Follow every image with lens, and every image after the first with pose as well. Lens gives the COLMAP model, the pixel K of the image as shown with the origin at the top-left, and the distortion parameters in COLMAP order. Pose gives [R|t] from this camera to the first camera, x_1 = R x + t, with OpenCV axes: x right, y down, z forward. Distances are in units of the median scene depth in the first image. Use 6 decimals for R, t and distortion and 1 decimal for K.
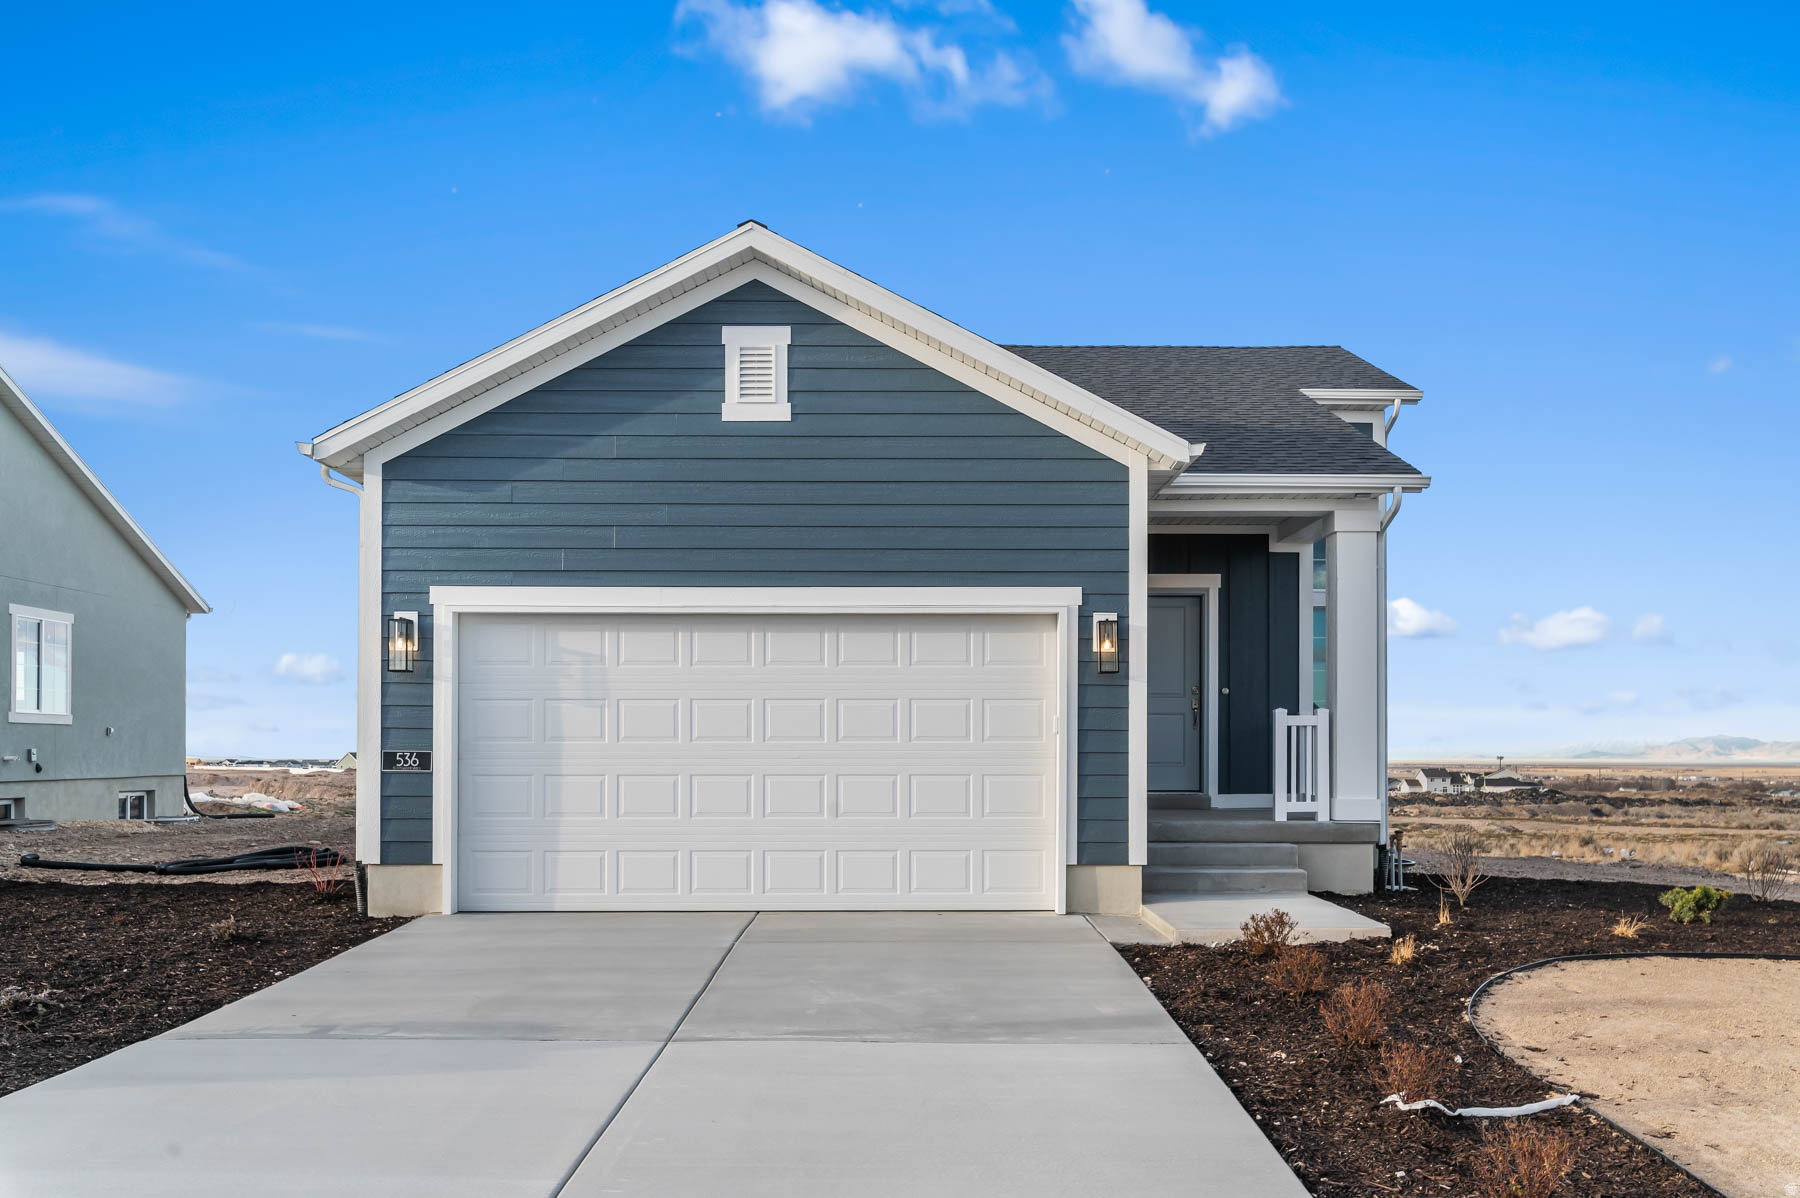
lens RADIAL K [[1512.0, 0, 898.9], [0, 1512.0, 620.2], [0, 0, 1]] dist [-0.000315, -0.001431]
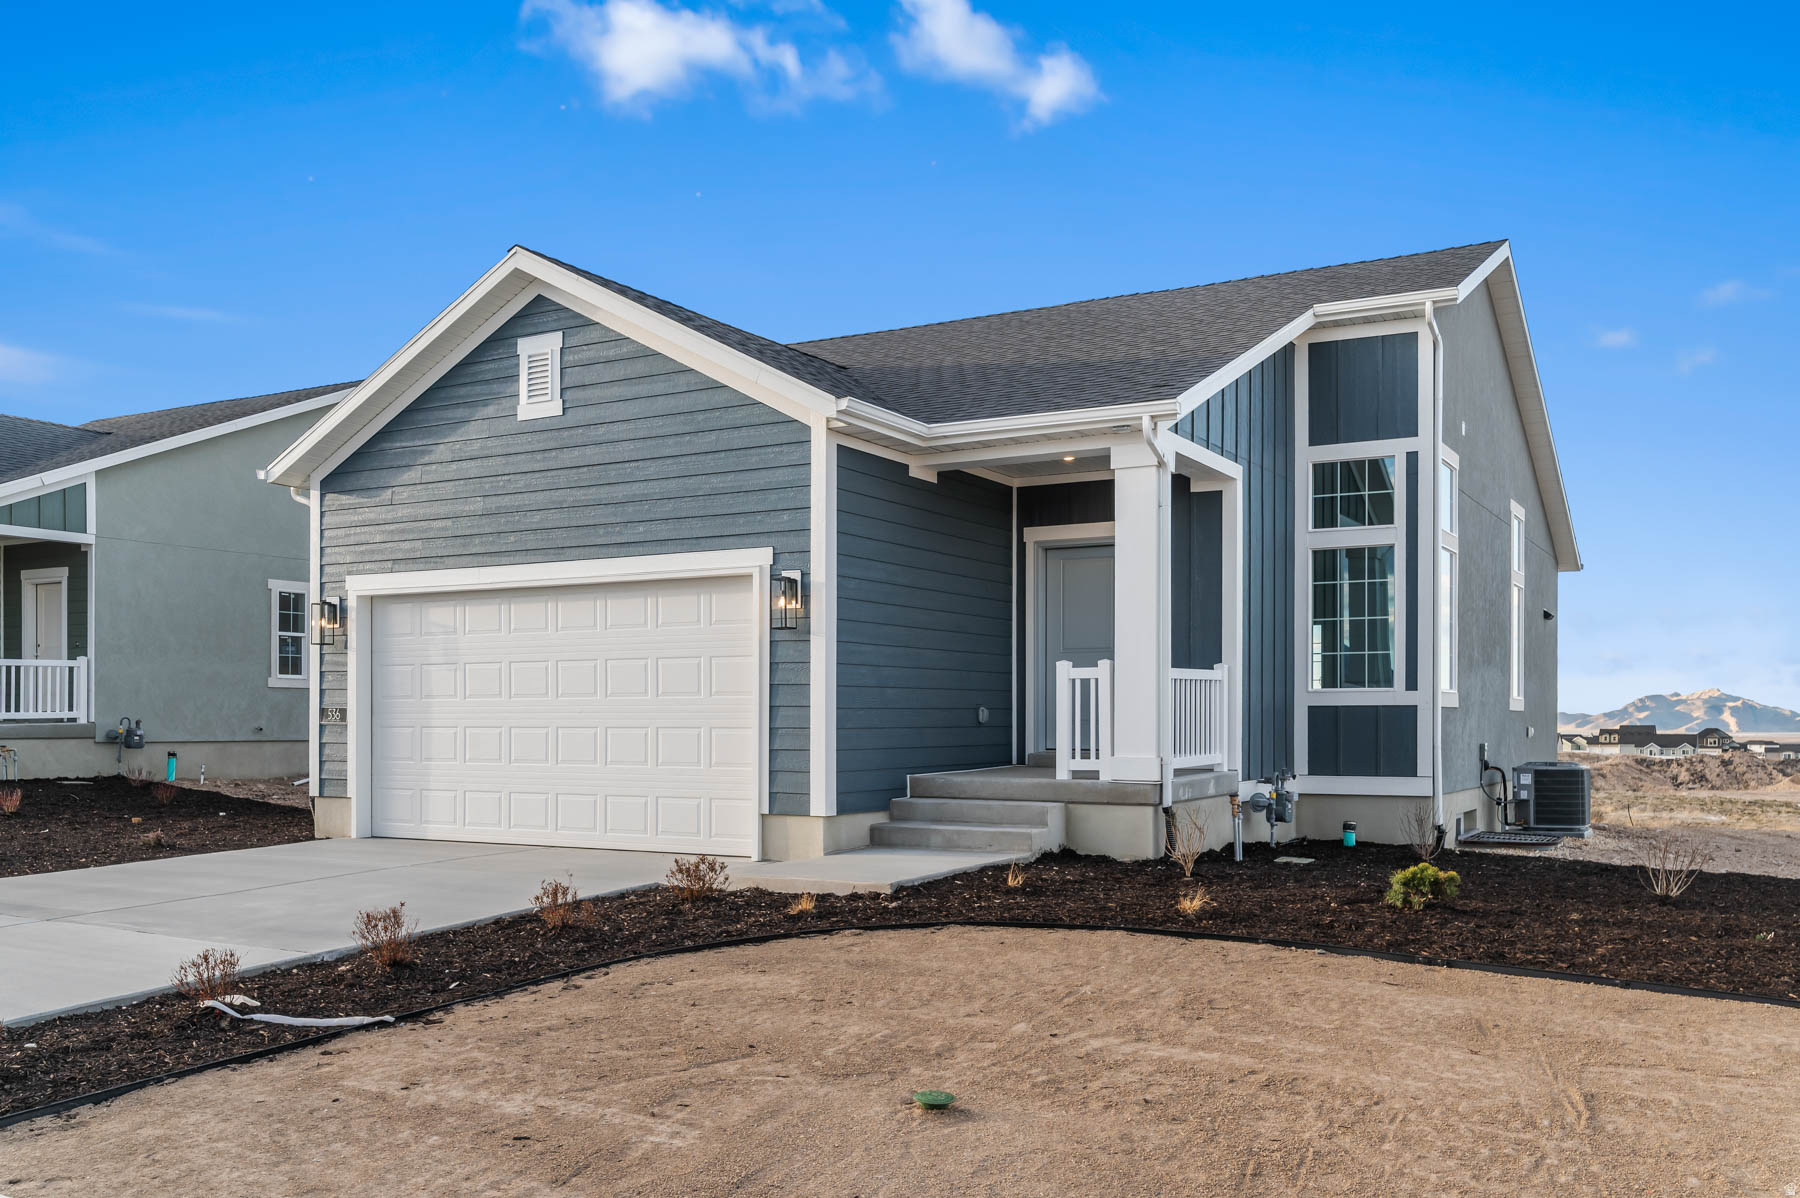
lens RADIAL K [[1497.3, 0, 900.0], [0, 1497.3, 599.0], [0, 0, 1]] dist [0.000081, 0.001919]
pose [[0.867249, -0.039892, -0.496273, 0.699487], [0.041580, 0.999106, -0.007648, 0.025193], [0.496135, -0.014002, 0.868133, 0.150180]]
